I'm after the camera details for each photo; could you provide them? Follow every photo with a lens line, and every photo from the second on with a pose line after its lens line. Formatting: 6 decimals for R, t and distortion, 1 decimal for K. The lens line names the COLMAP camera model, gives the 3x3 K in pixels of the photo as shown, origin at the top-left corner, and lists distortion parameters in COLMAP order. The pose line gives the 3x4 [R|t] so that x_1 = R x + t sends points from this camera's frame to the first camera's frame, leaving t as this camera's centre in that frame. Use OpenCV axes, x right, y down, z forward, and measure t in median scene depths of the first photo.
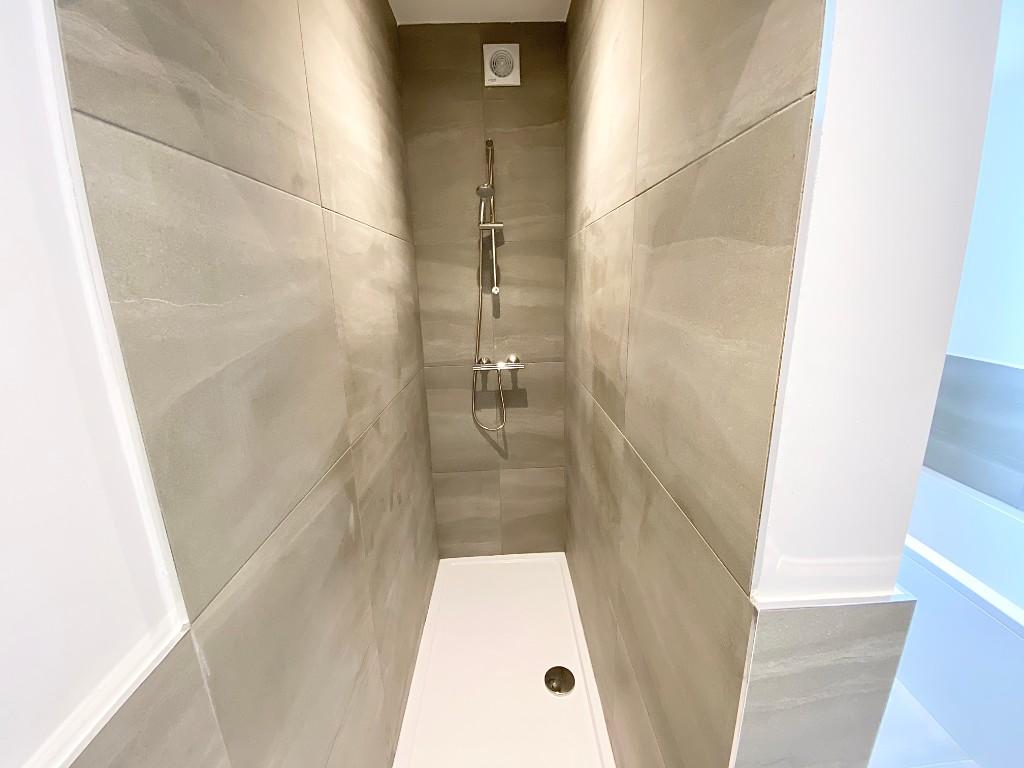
lens RADIAL K [[426.8, 0, 514.6], [0, 426.8, 381.6], [0, 0, 1]] dist [-0.002608, -0.000102]
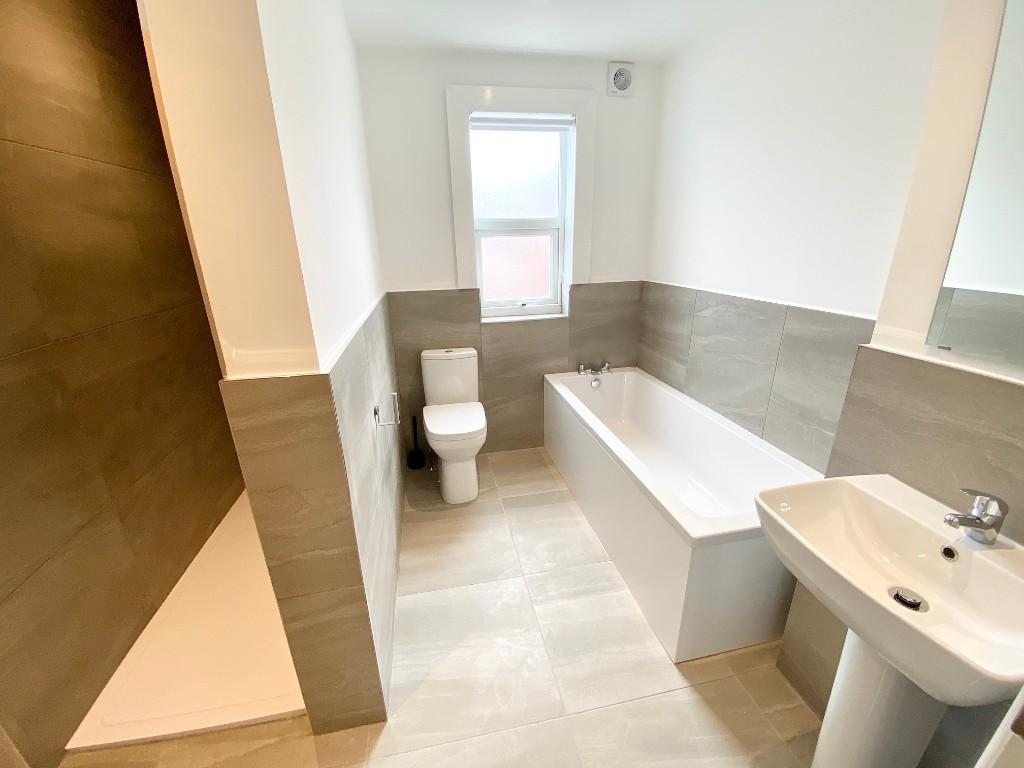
lens RADIAL K [[426.8, 0, 512.6], [0, 426.8, 384.7], [0, 0, 1]] dist [-0.002608, -0.000102]
pose [[0.985203, -0.054607, 0.162461, 0.564588], [0.040652, 0.995289, 0.088020, 0.176482], [-0.166502, -0.080114, 0.982781, -0.323670]]
